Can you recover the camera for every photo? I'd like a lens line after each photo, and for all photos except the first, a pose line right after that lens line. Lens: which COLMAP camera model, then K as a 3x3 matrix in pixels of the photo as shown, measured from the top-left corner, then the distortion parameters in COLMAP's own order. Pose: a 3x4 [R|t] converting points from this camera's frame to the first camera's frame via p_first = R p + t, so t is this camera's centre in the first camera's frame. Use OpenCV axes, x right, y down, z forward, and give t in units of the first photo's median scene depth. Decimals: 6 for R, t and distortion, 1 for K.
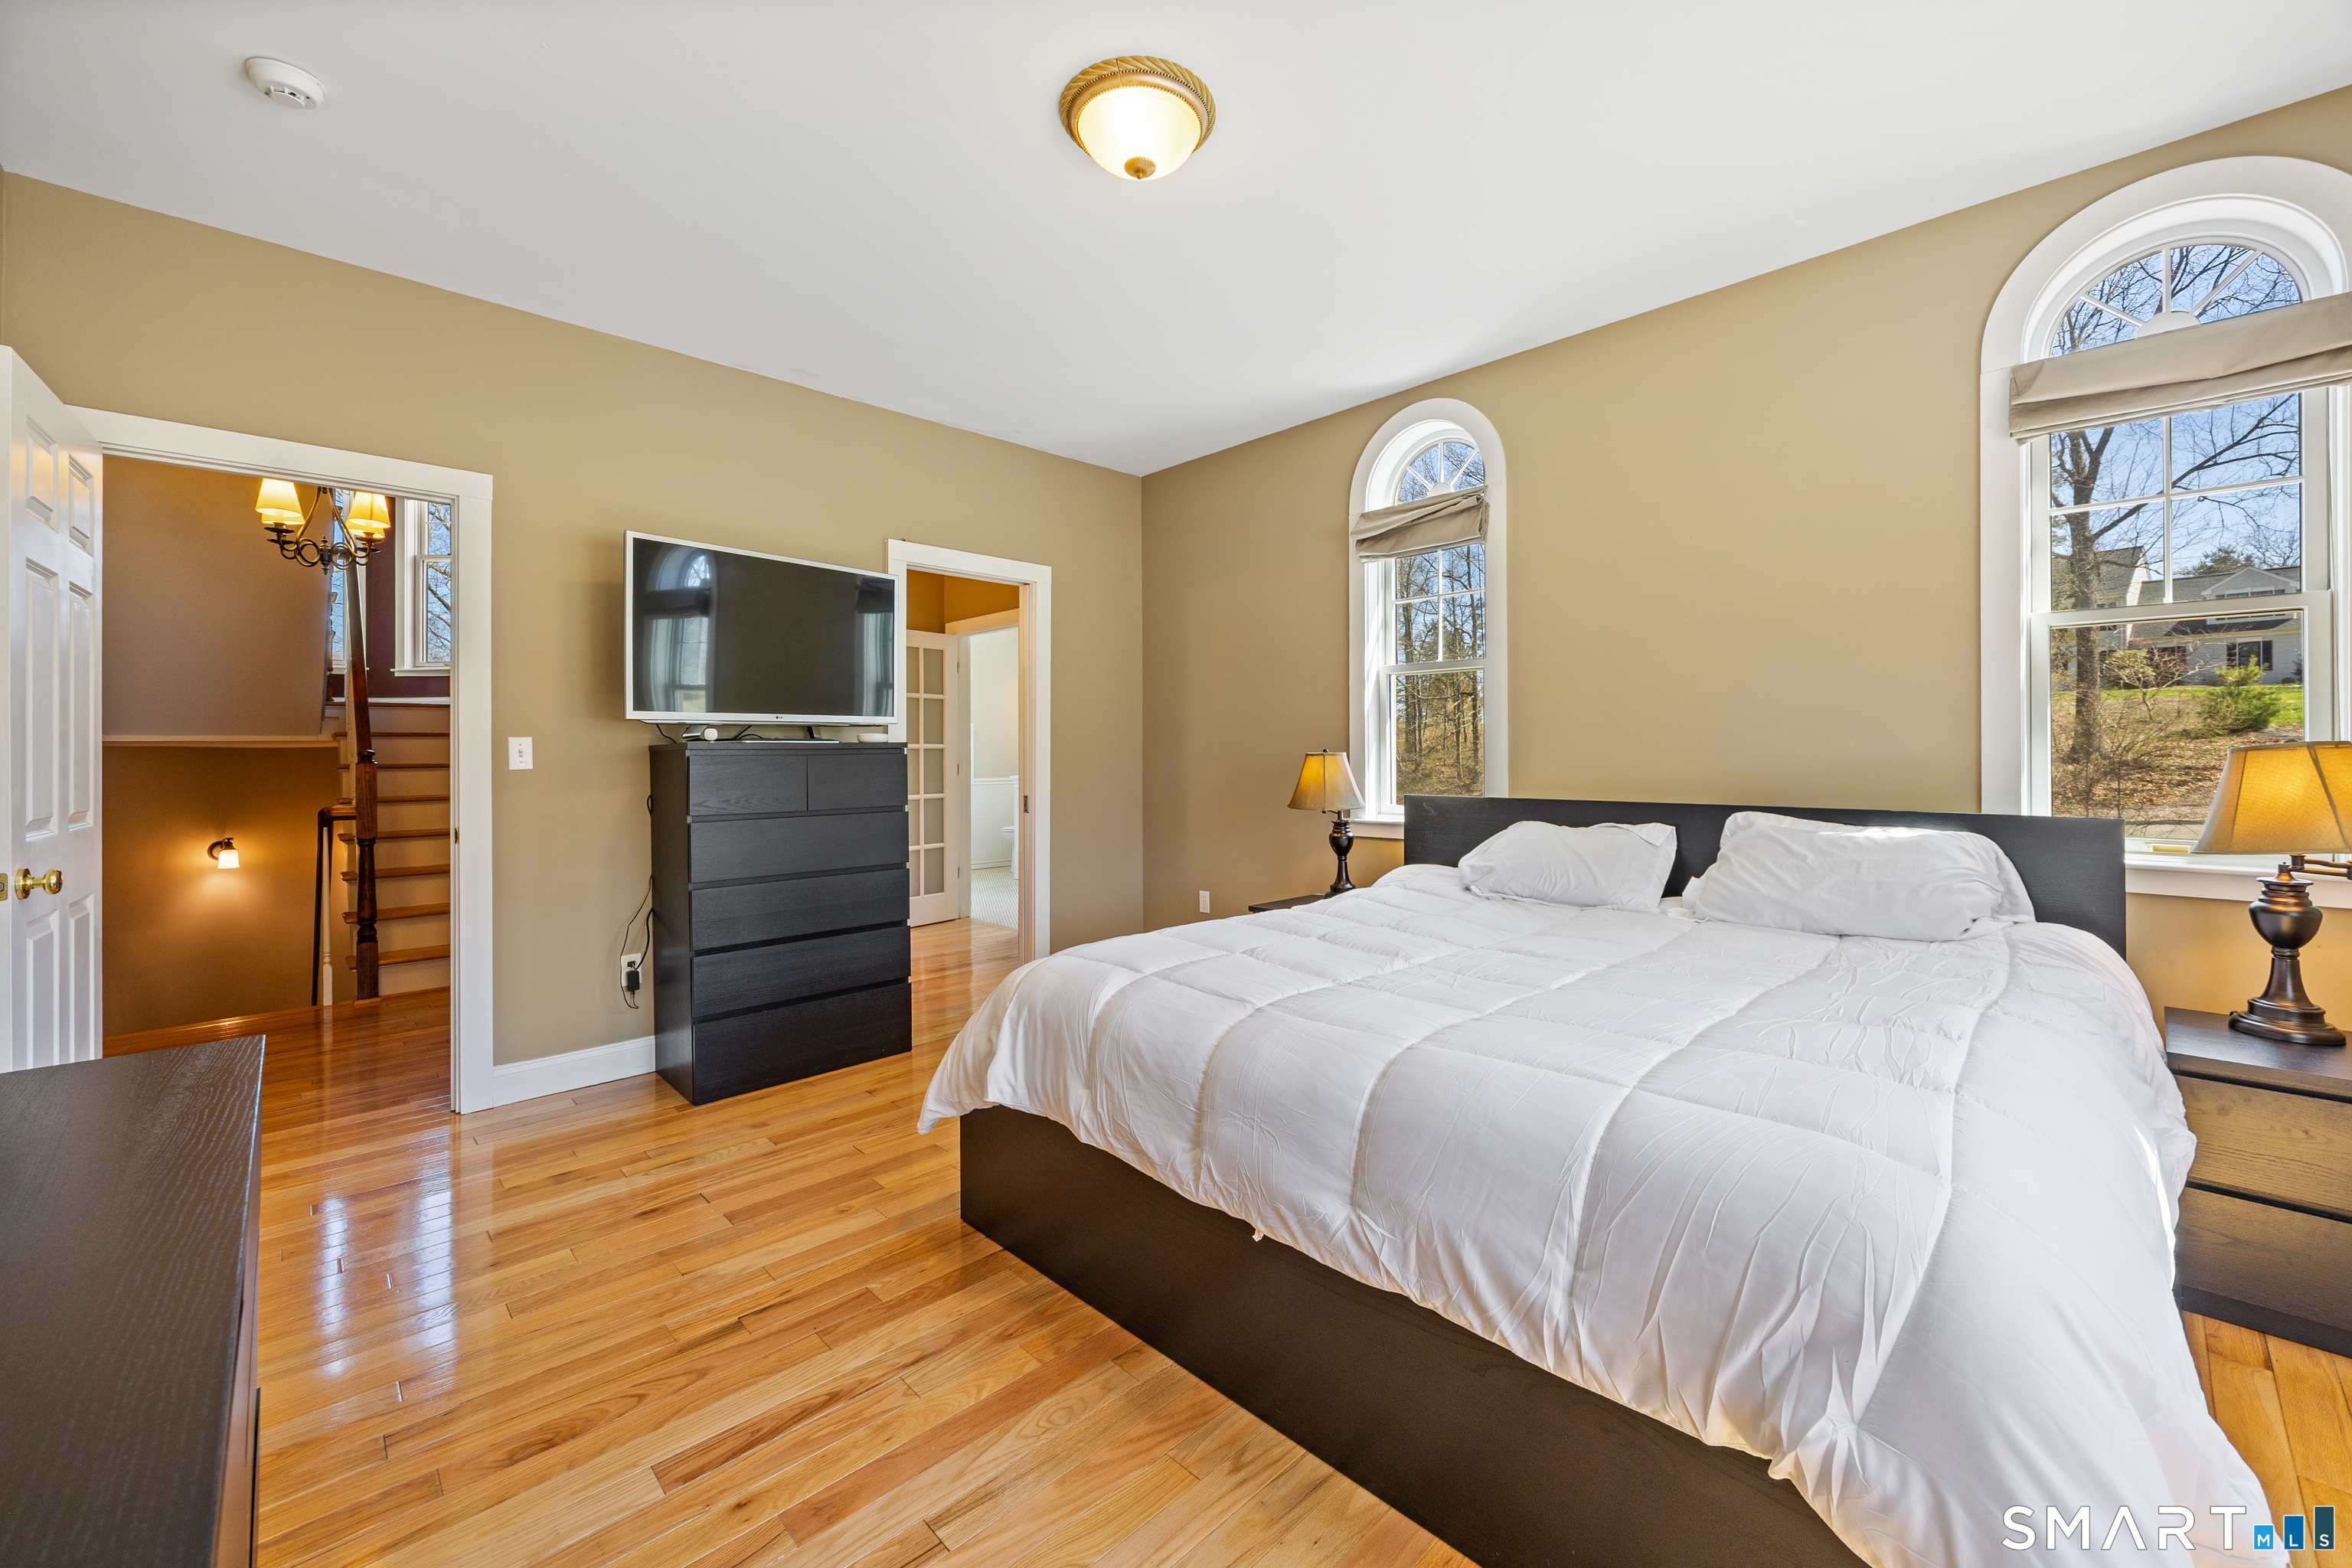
lens RADIAL K [[917.1, 0, 1170.8], [0, 917.1, 758.2], [0, 0, 1]] dist [-0.000627, 0.000049]
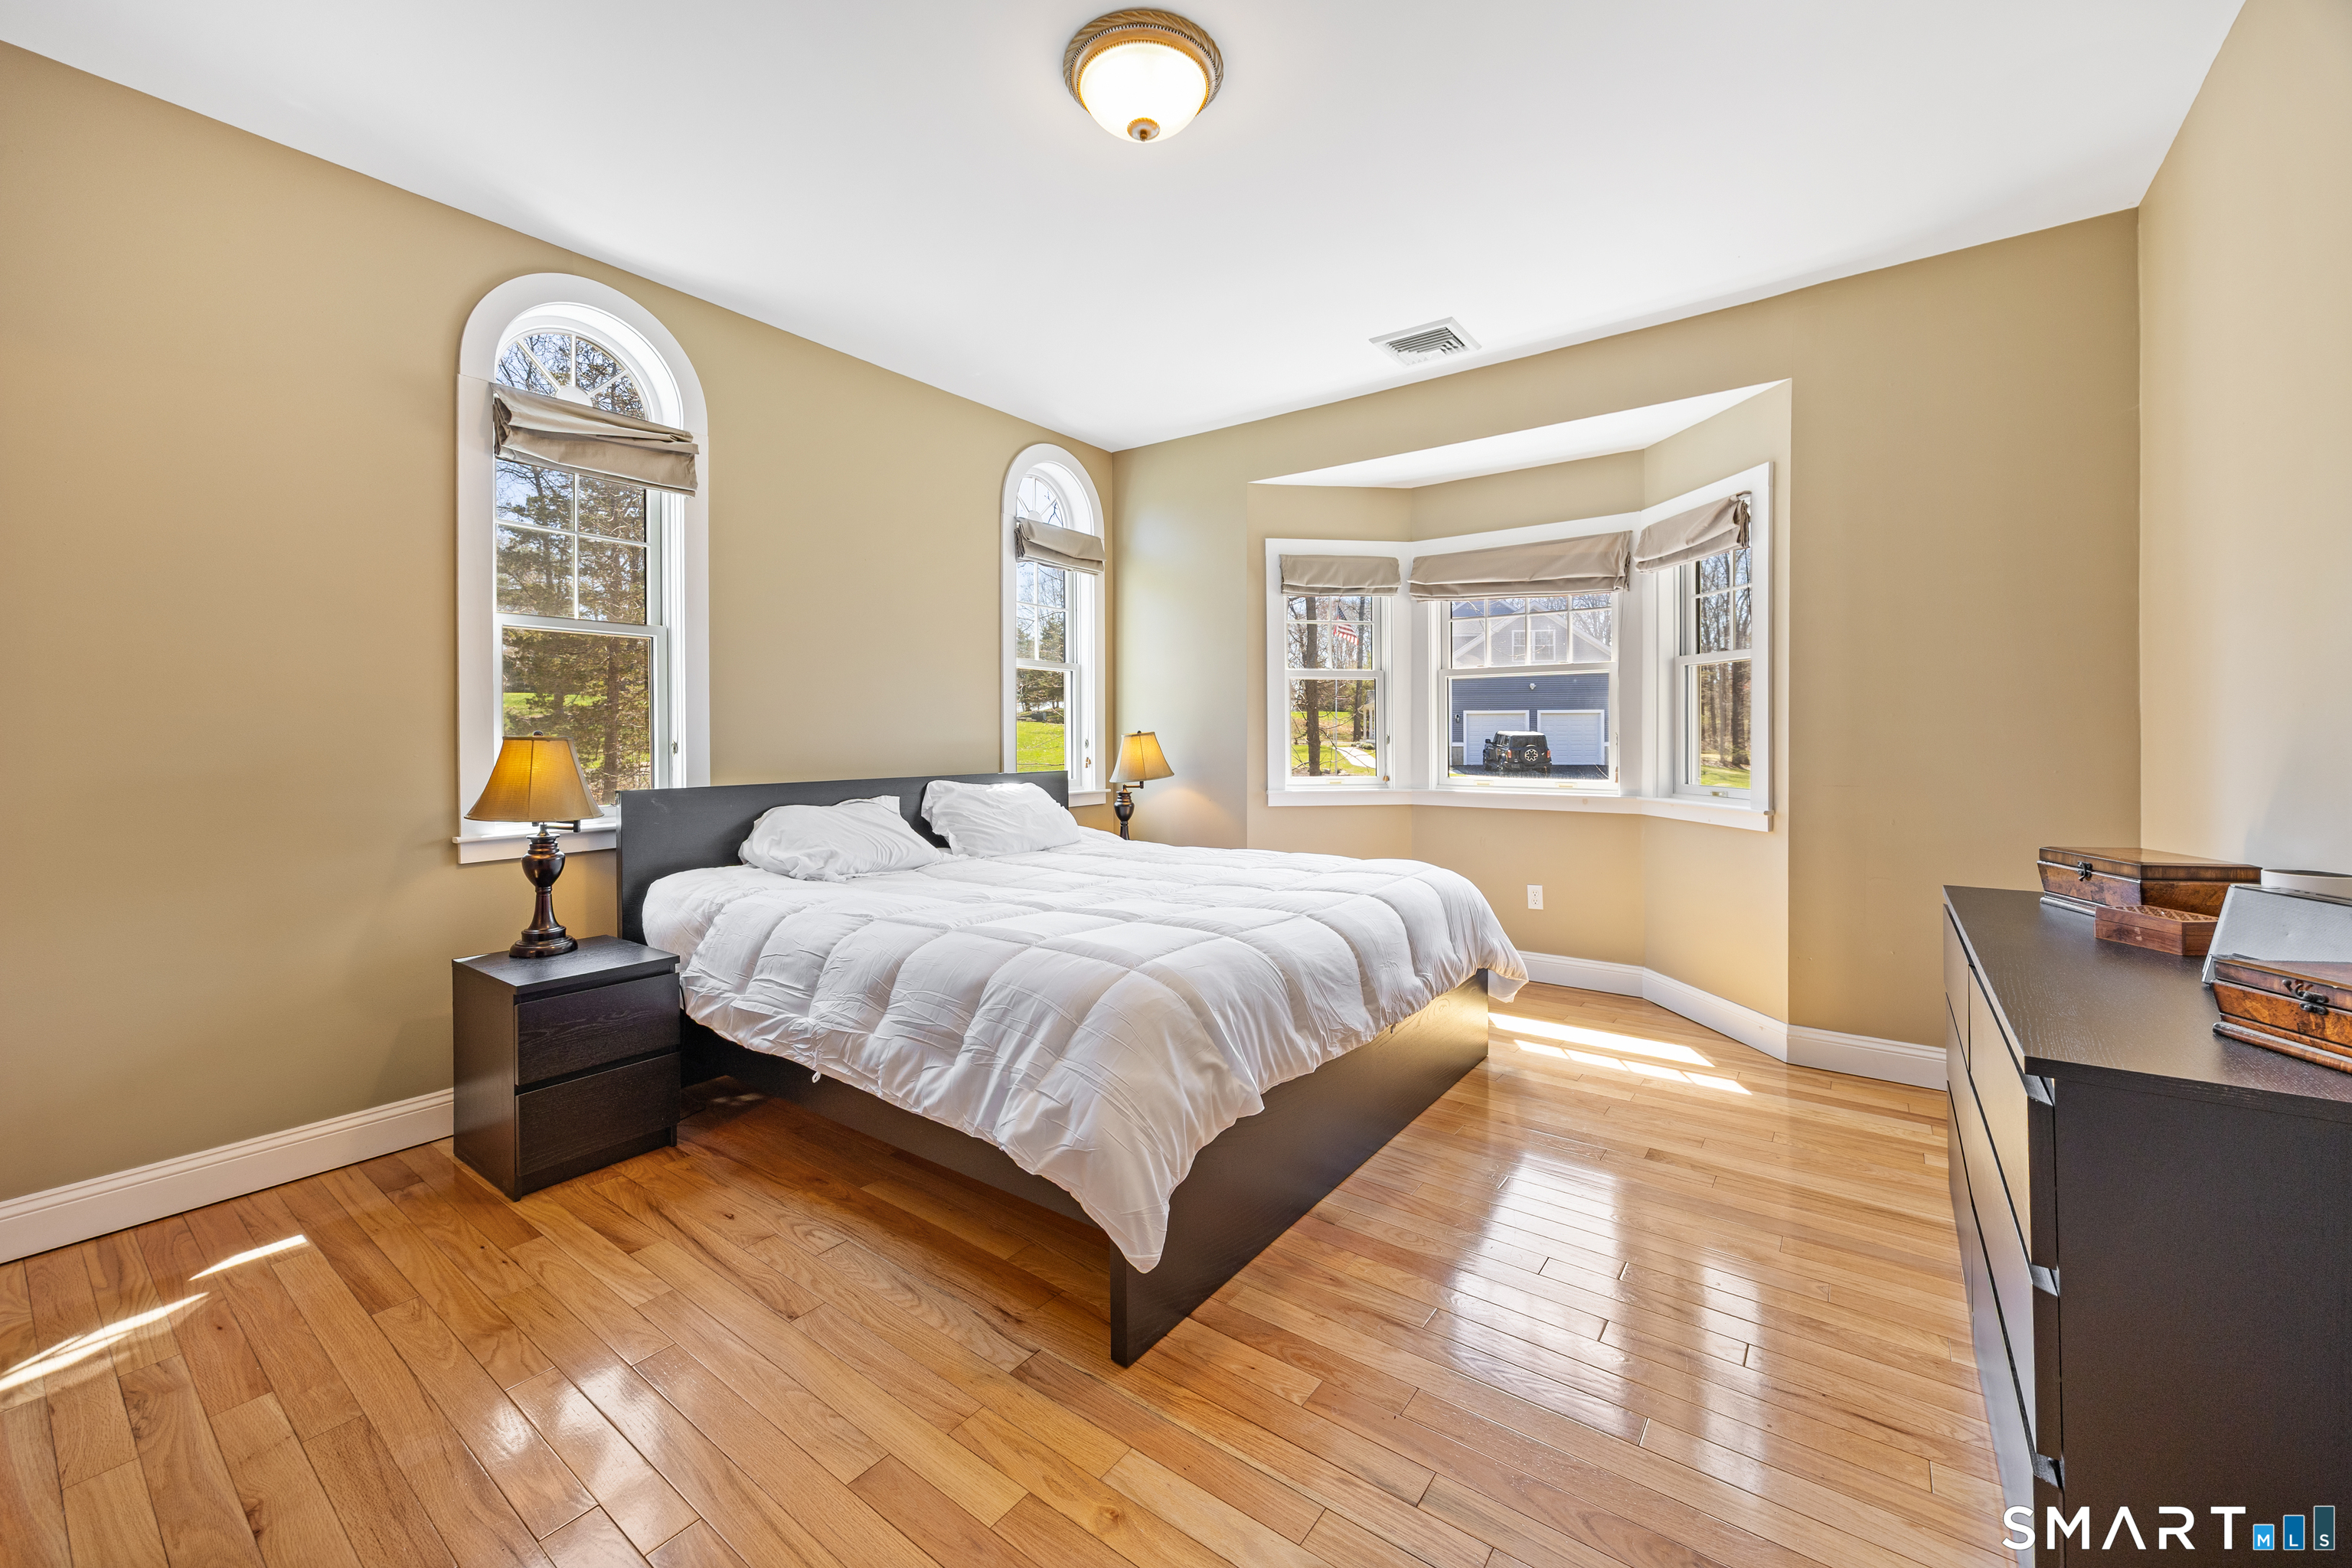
lens RADIAL K [[917.1, 0, 1188.8], [0, 917.1, 744.0], [0, 0, 1]] dist [-0.000627, 0.000049]
pose [[-0.165938, -0.001982, 0.986134, -0.866691], [0.008102, 0.999961, 0.003373, 0.003121], [-0.986103, 0.008549, -0.165916, 0.968813]]
